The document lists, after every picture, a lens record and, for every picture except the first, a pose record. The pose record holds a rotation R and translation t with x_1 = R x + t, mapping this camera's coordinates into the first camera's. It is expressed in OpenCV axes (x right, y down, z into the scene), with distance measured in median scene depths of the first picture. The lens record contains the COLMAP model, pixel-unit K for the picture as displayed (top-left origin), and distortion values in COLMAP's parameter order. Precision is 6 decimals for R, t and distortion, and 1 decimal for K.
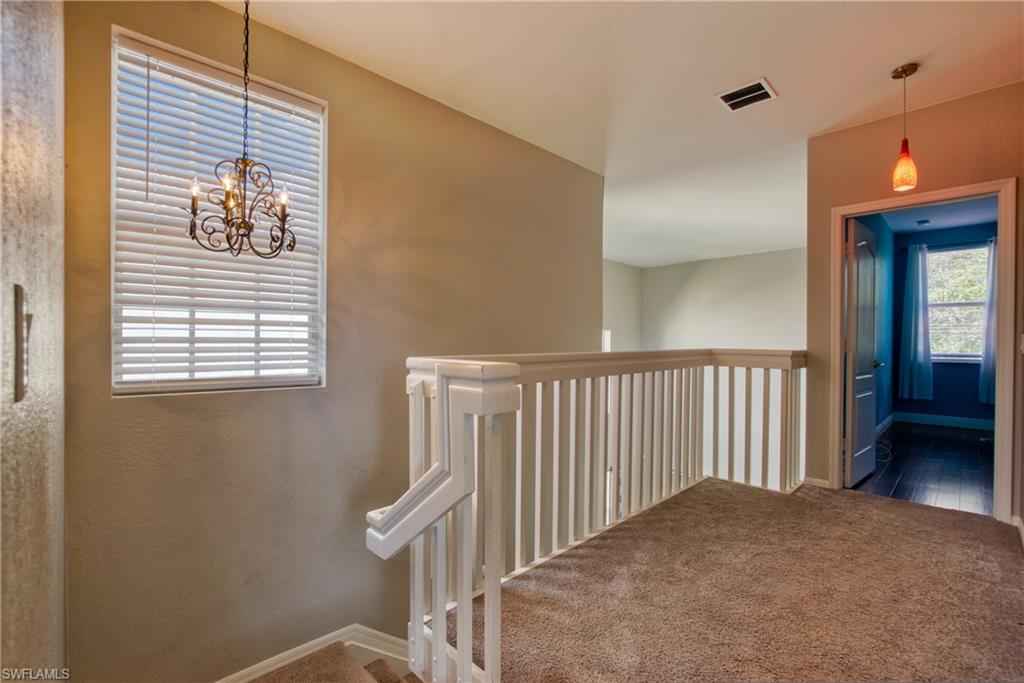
lens RADIAL K [[445.5, 0, 511.4], [0, 445.5, 343.1], [0, 0, 1]] dist [-0.028874, 0.001306]
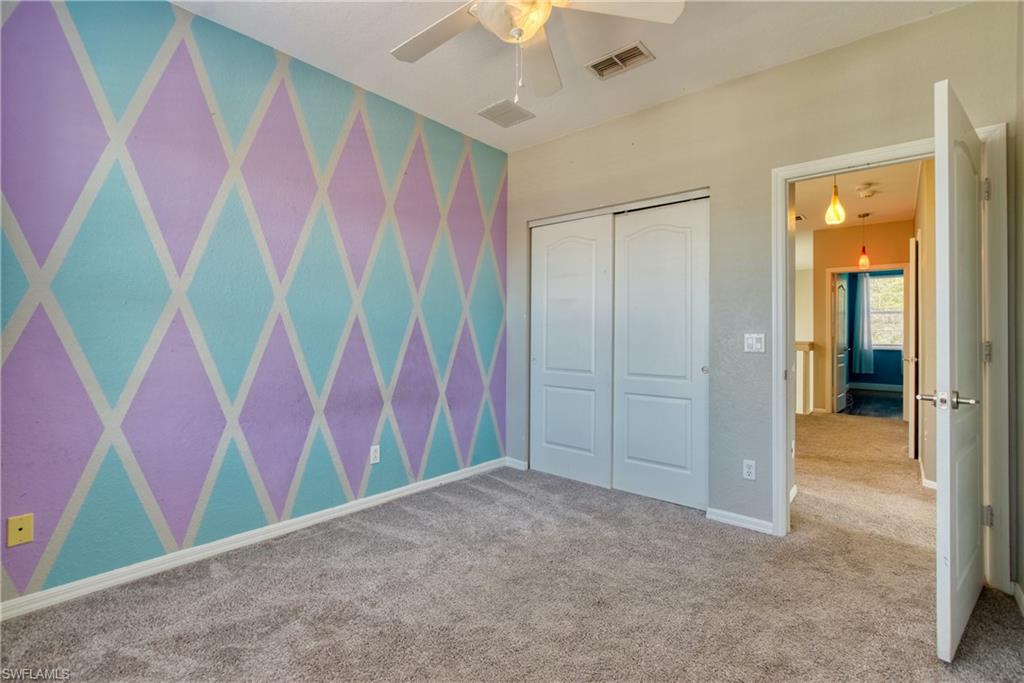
lens RADIAL K [[445.5, 0, 518.3], [0, 445.5, 335.1], [0, 0, 1]] dist [-0.028874, 0.001306]
pose [[0.995523, -0.006374, 0.094308, -0.773958], [0.007193, 0.999939, -0.008347, -0.004336], [-0.094249, 0.008988, 0.995508, -0.769731]]
